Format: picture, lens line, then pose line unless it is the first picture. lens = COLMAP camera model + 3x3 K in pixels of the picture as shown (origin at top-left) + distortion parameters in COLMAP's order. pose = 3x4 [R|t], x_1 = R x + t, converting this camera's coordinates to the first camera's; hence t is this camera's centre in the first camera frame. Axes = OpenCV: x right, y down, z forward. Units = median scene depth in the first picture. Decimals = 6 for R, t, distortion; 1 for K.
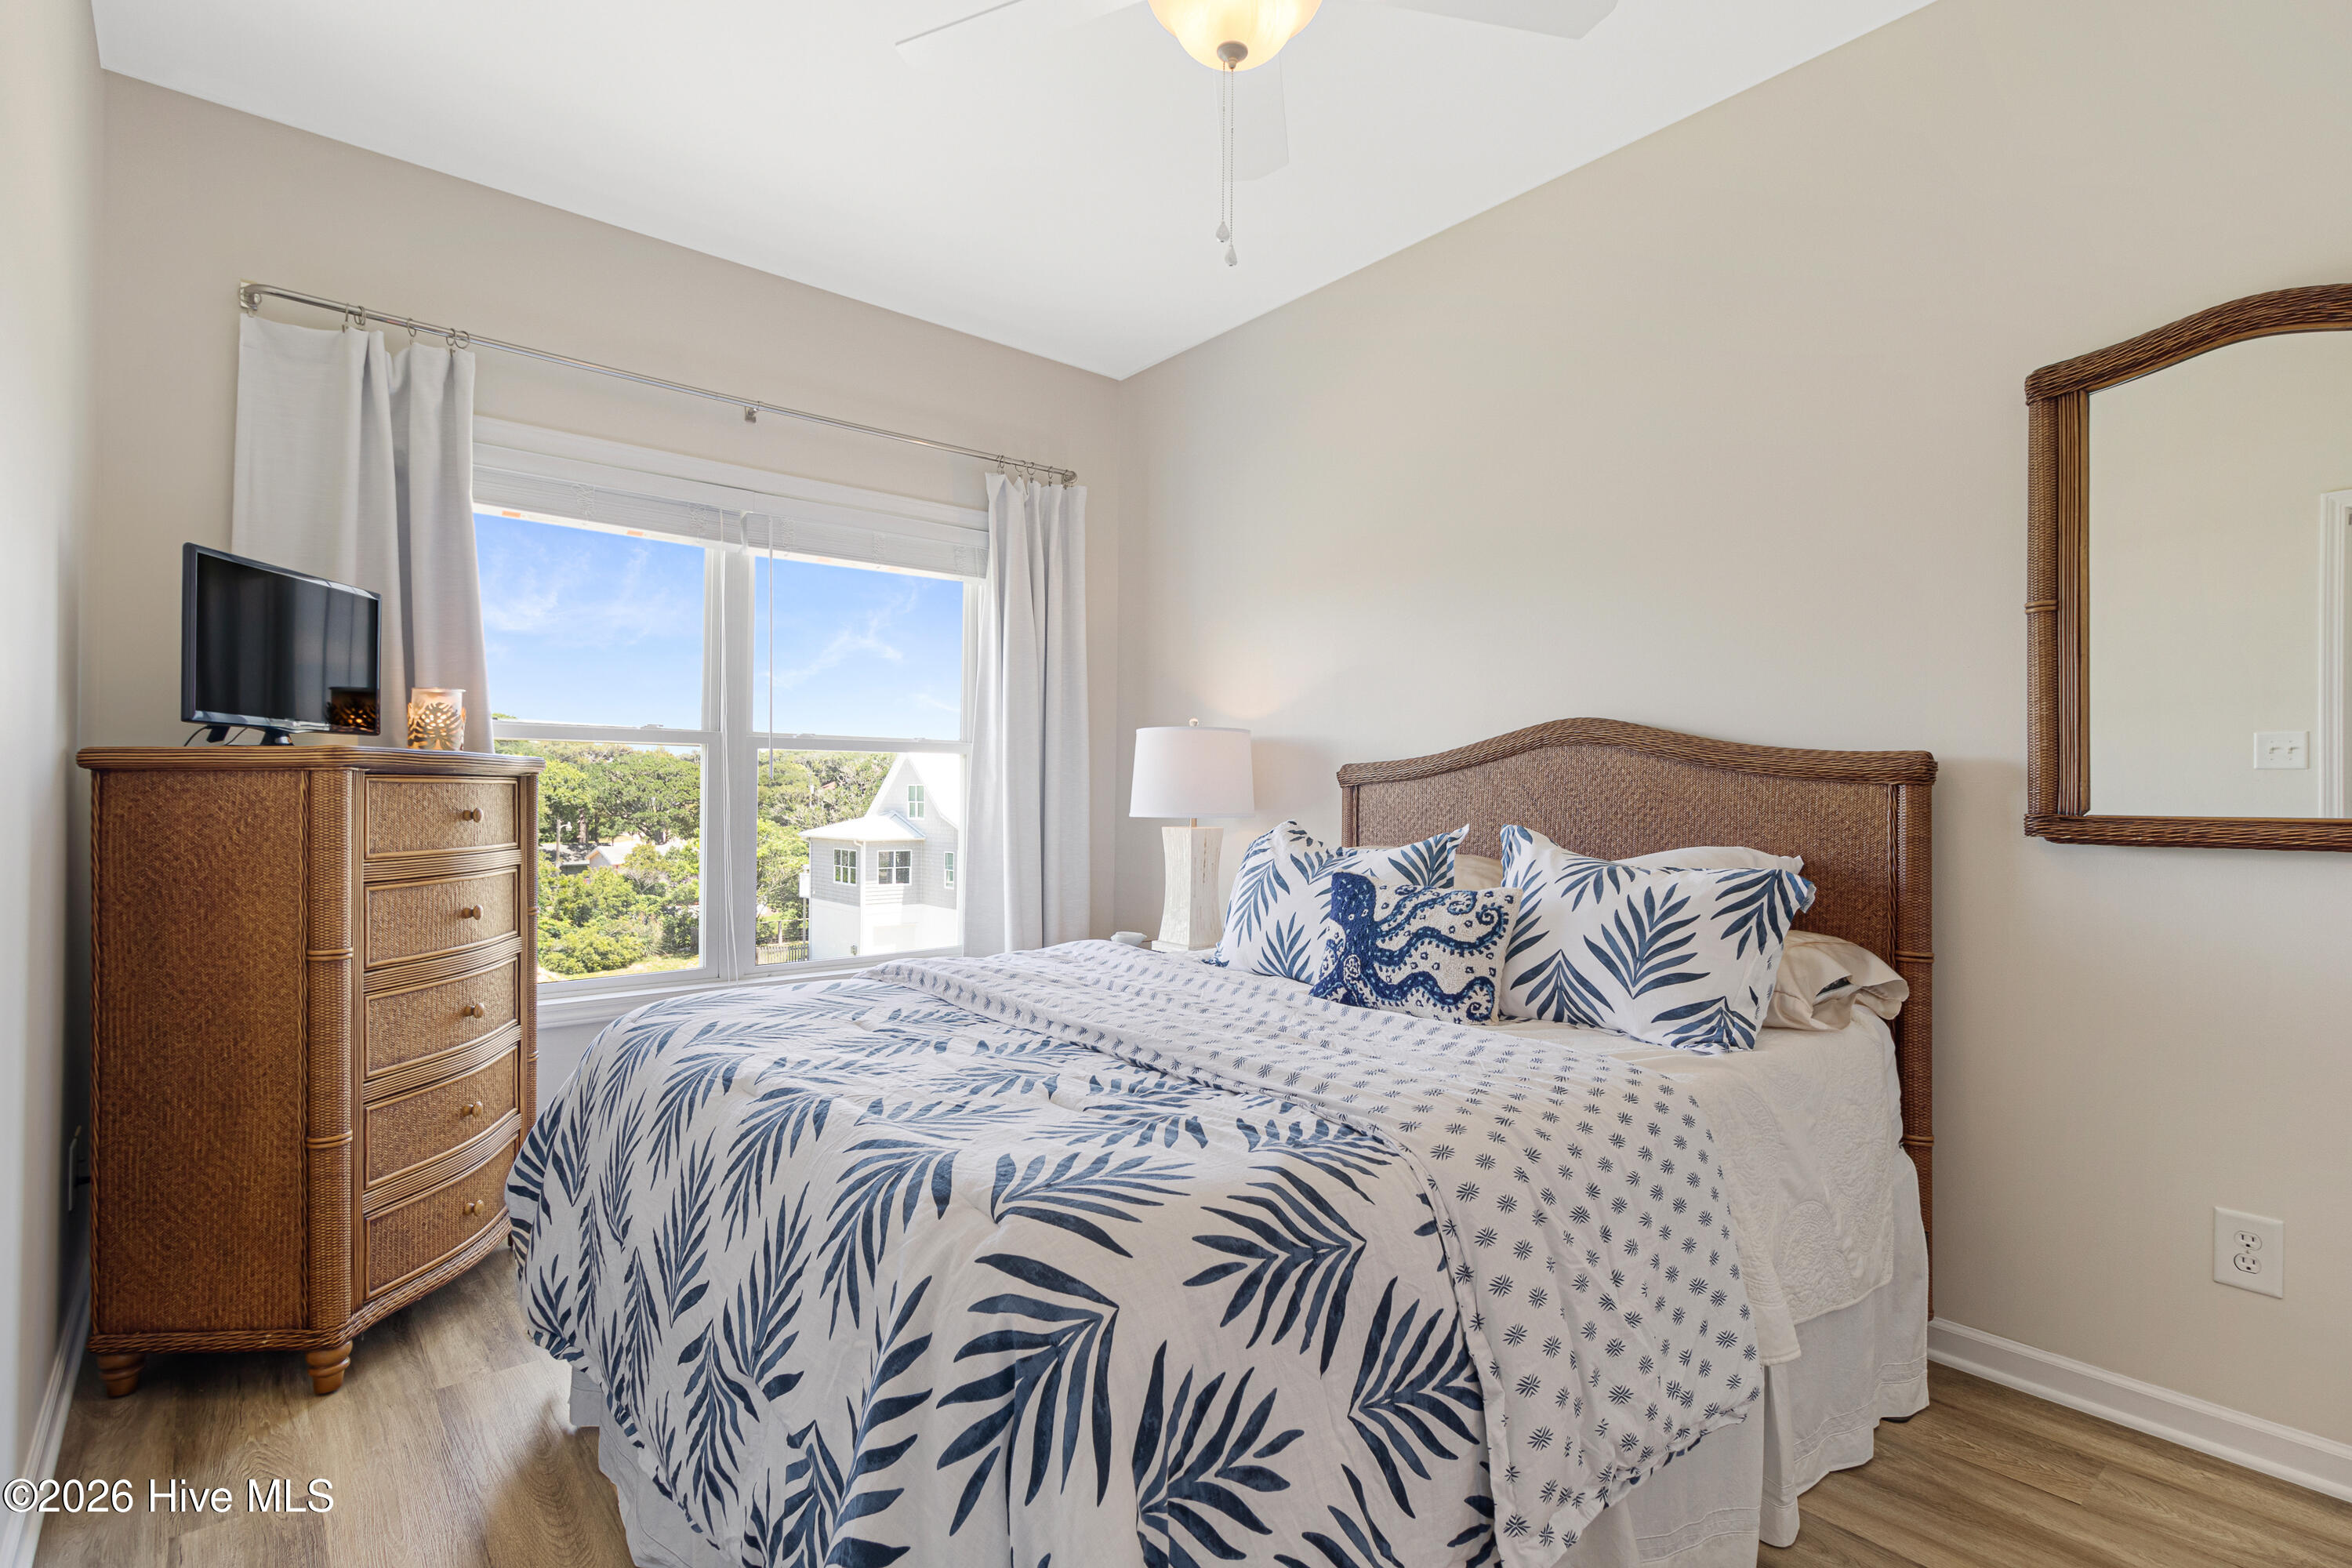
lens RADIAL K [[1103.8, 0, 1177.9], [0, 1103.8, 796.7], [0, 0, 1]] dist [0.001131, 0.000121]
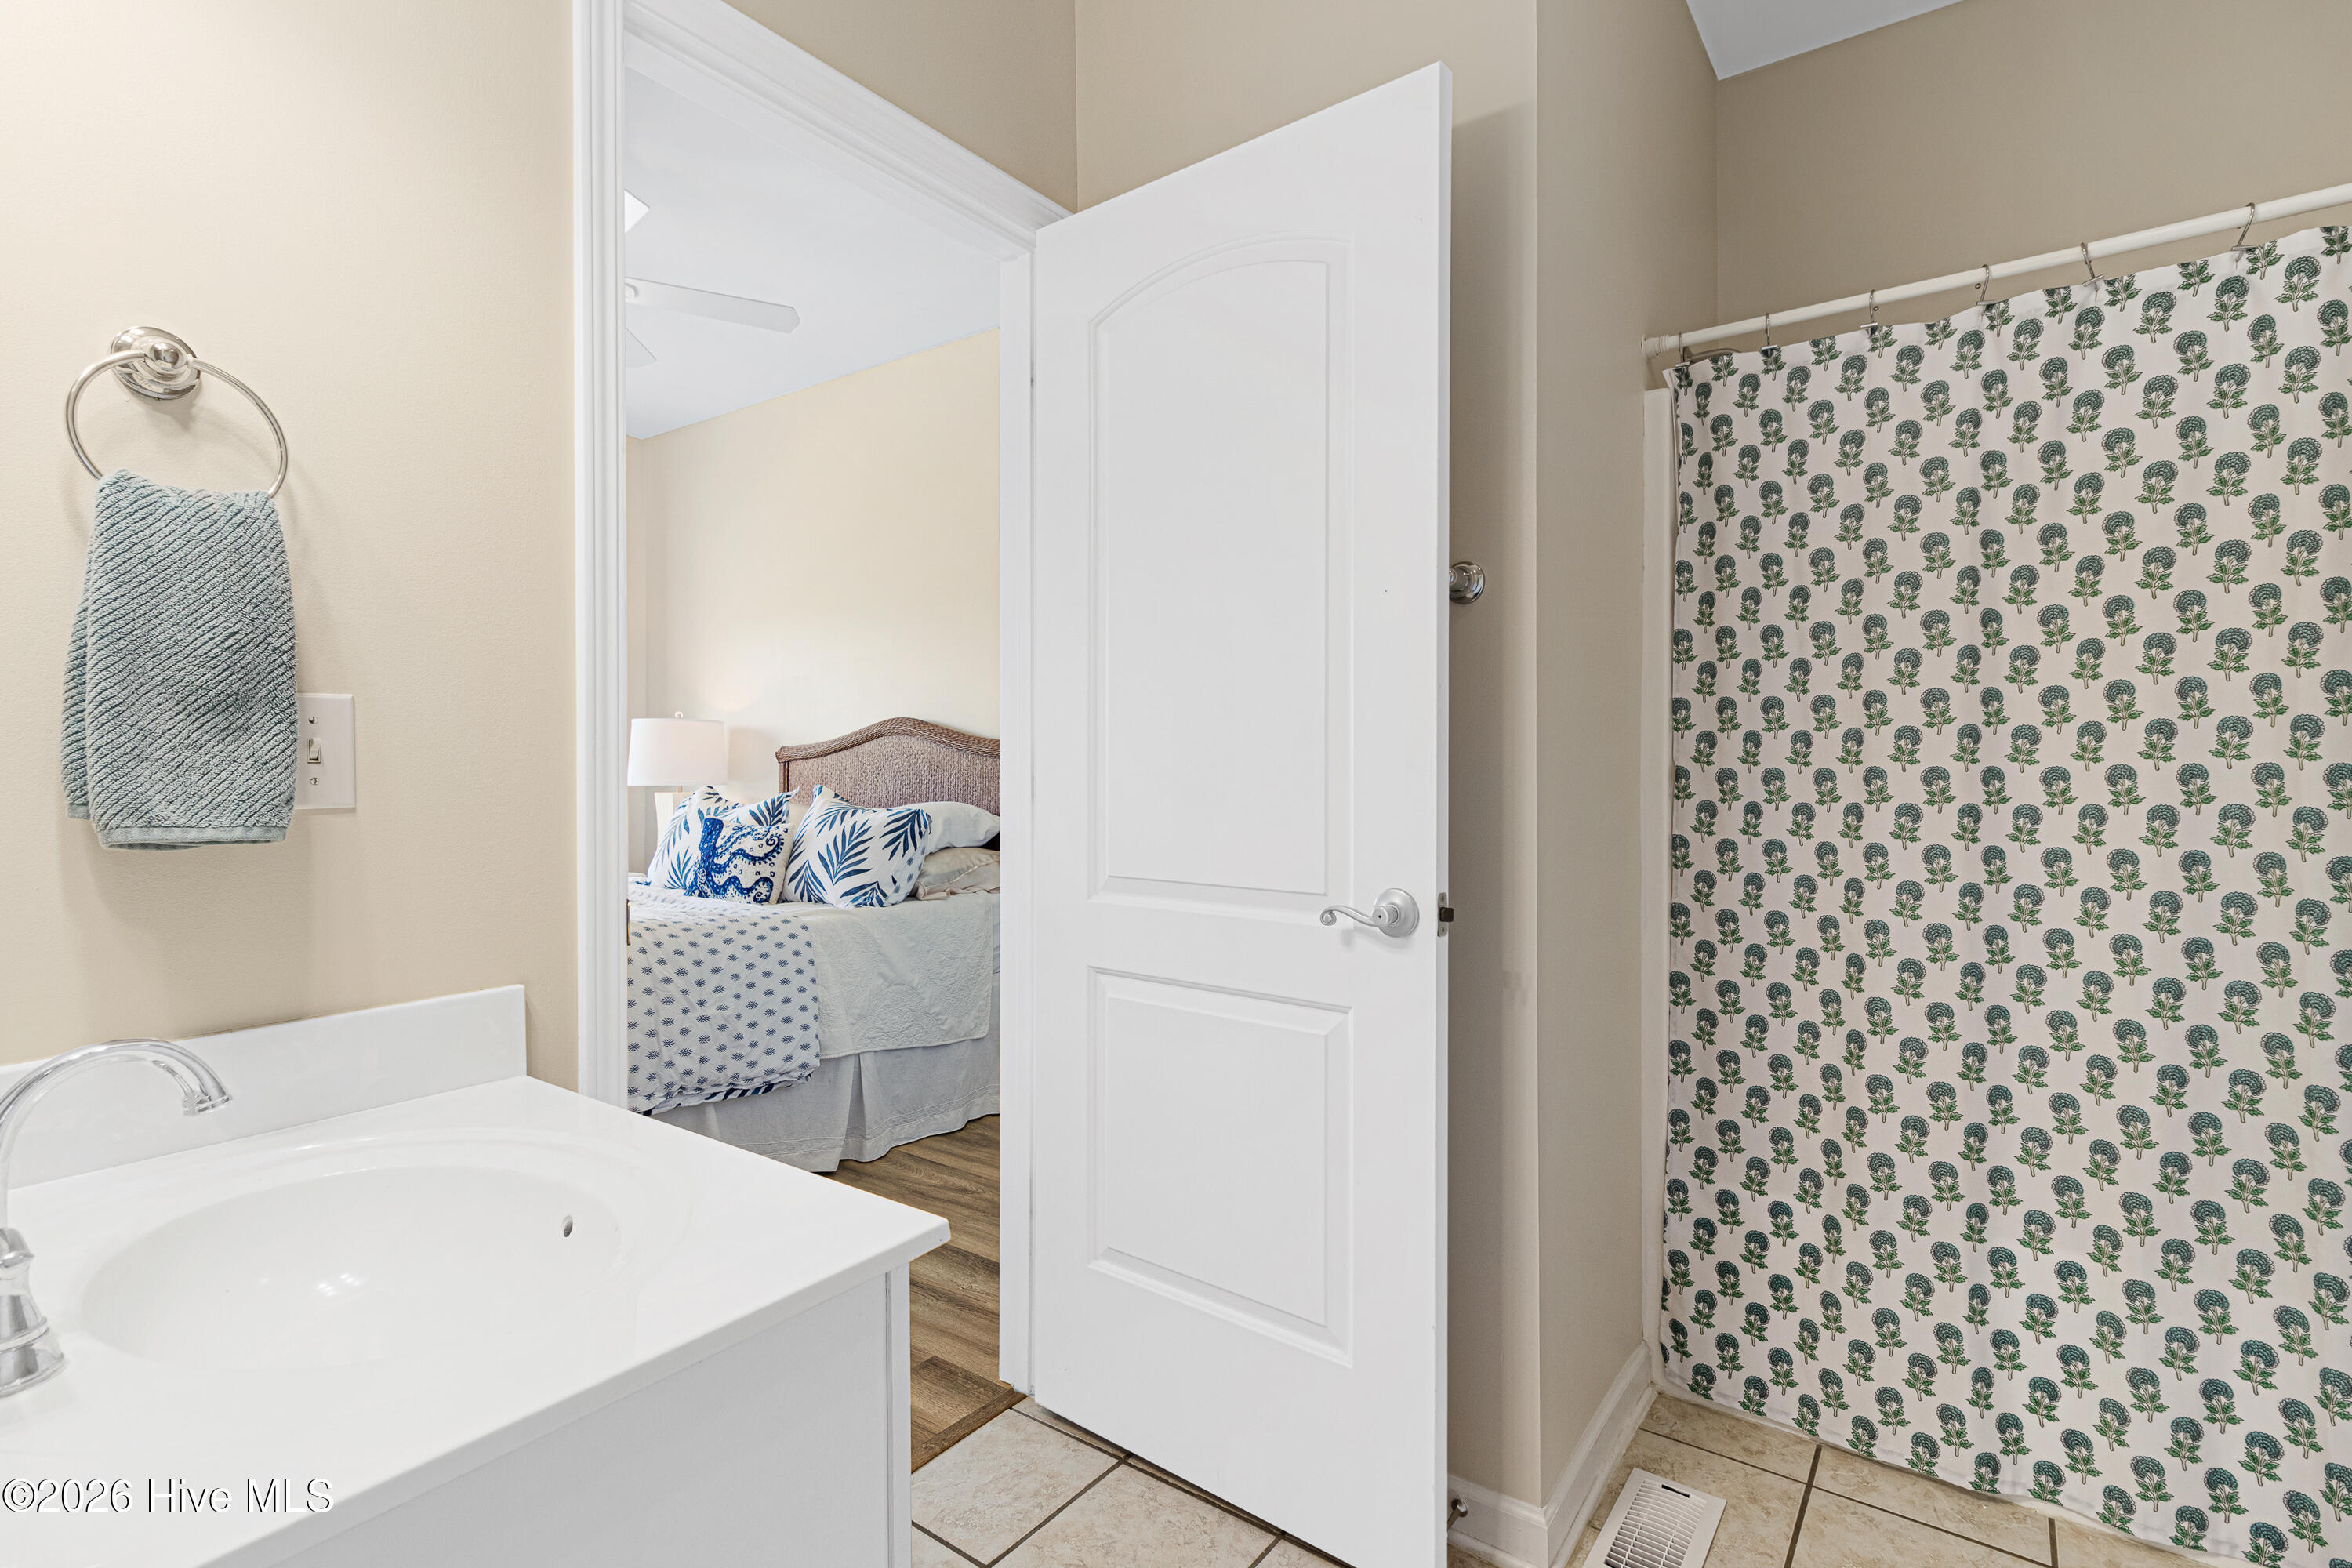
lens RADIAL K [[1103.8, 0, 1174.3], [0, 1103.8, 779.1], [0, 0, 1]] dist [0.001131, 0.000121]
pose [[0.977920, -0.009248, 0.208773, 0.526247], [0.007003, 0.999909, 0.011489, -0.000180], [-0.208861, -0.009773, 0.977897, -0.755493]]
